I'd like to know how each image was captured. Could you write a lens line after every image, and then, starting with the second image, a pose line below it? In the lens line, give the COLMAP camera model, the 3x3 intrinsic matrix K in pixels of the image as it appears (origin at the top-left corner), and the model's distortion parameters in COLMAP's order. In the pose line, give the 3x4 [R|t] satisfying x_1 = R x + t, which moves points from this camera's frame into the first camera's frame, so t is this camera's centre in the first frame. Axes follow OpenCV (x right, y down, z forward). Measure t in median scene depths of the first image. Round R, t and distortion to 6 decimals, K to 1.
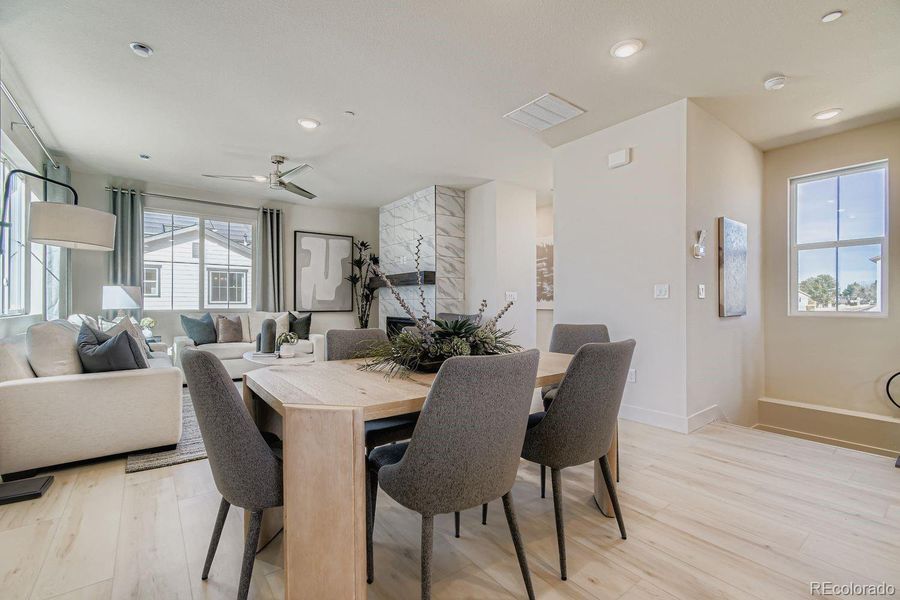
lens RADIAL K [[401.6, 0, 444.1], [0, 401.6, 304.4], [0, 0, 1]] dist [-0.006824, 0.001721]
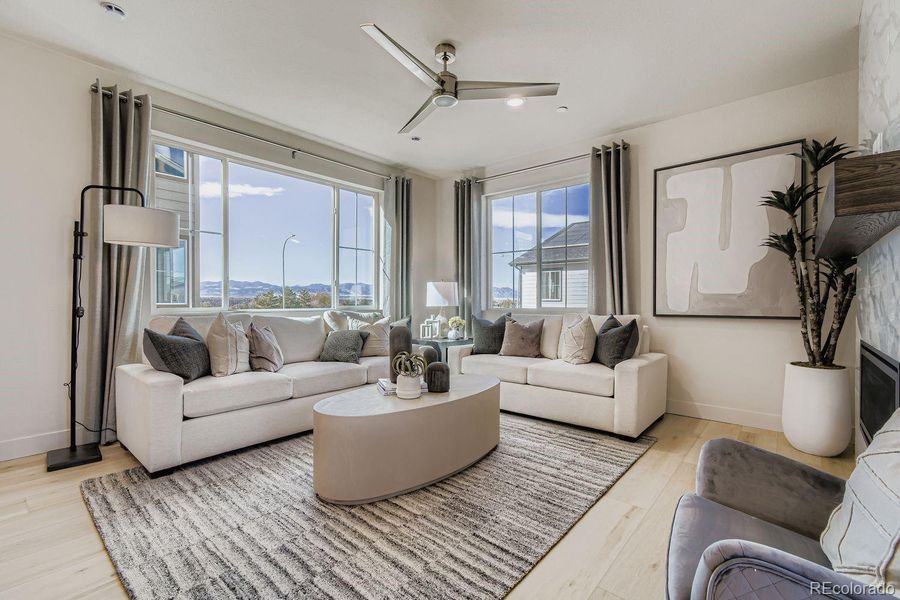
lens RADIAL K [[401.6, 0, 447.9], [0, 401.6, 296.1], [0, 0, 1]] dist [-0.006824, 0.001721]
pose [[0.210790, -0.007505, -0.977502, 0.110495], [-0.002951, 0.999961, -0.008314, -0.003191], [0.977527, 0.004637, 0.210760, 0.625884]]
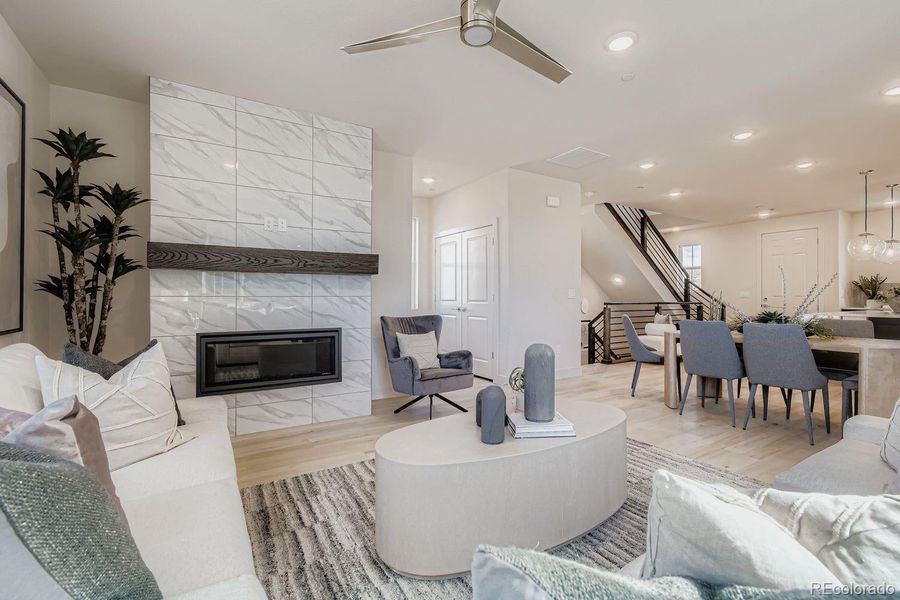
lens RADIAL K [[401.6, 0, 453.1], [0, 401.6, 297.4], [0, 0, 1]] dist [-0.006824, 0.001721]
pose [[0.091103, -0.007457, 0.995814, -0.603498], [-0.003960, 0.999961, 0.007850, -0.015776], [-0.995834, -0.004658, 0.091070, 0.702590]]
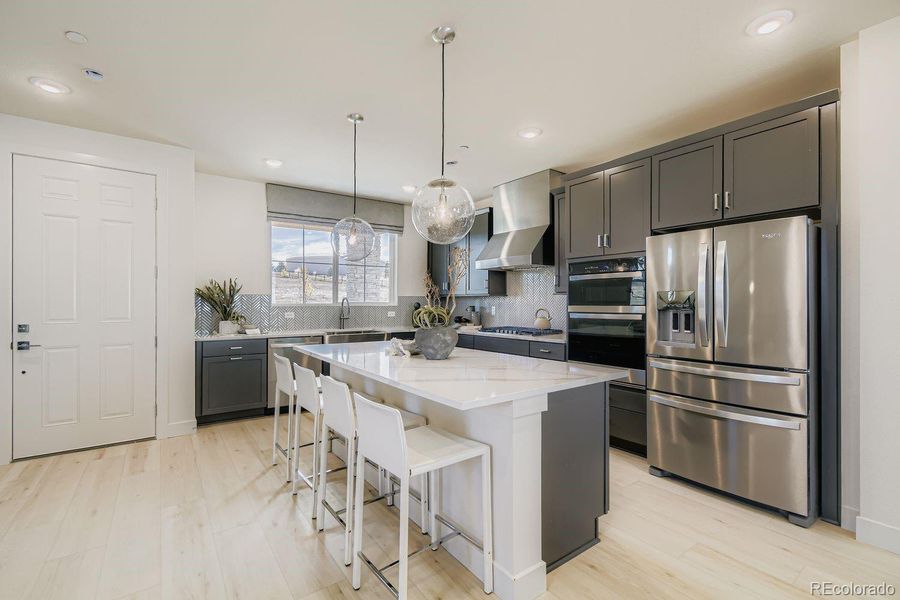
lens RADIAL K [[401.6, 0, 451.1], [0, 401.6, 302.1], [0, 0, 1]] dist [-0.006824, 0.001721]
pose [[-0.999767, -0.007461, 0.020261, 0.266442], [-0.007565, 0.999959, -0.005061, -0.036257], [-0.020222, -0.005213, -0.999782, 0.287523]]
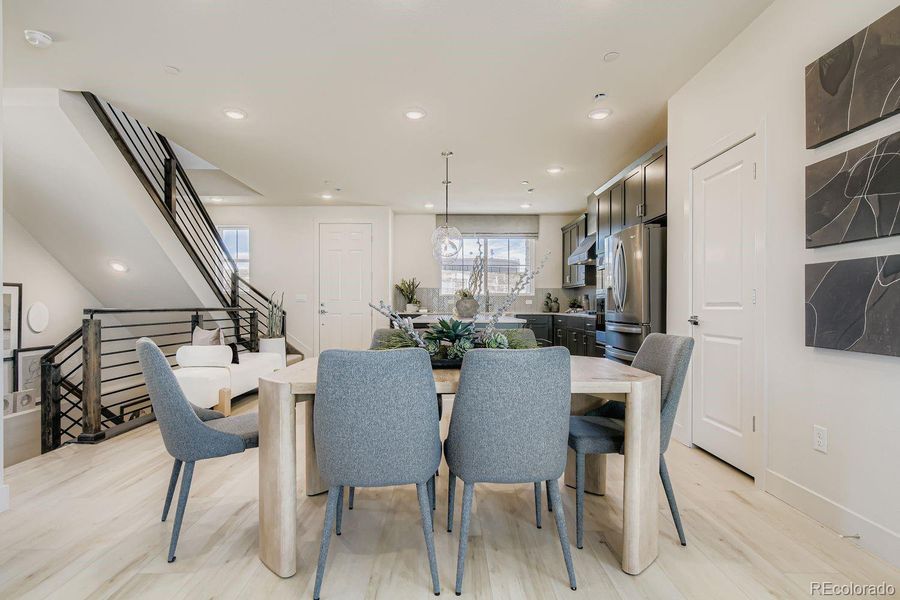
lens RADIAL K [[456.7, 0, 447.1], [0, 456.7, 307.3], [0, 0, 1]] dist [-0.003748, -0.000303]
pose [[-0.798563, -0.010269, 0.601823, -0.193609], [-0.008413, 0.999947, 0.005900, -0.003818], [-0.601852, -0.000351, -0.798607, 0.577875]]
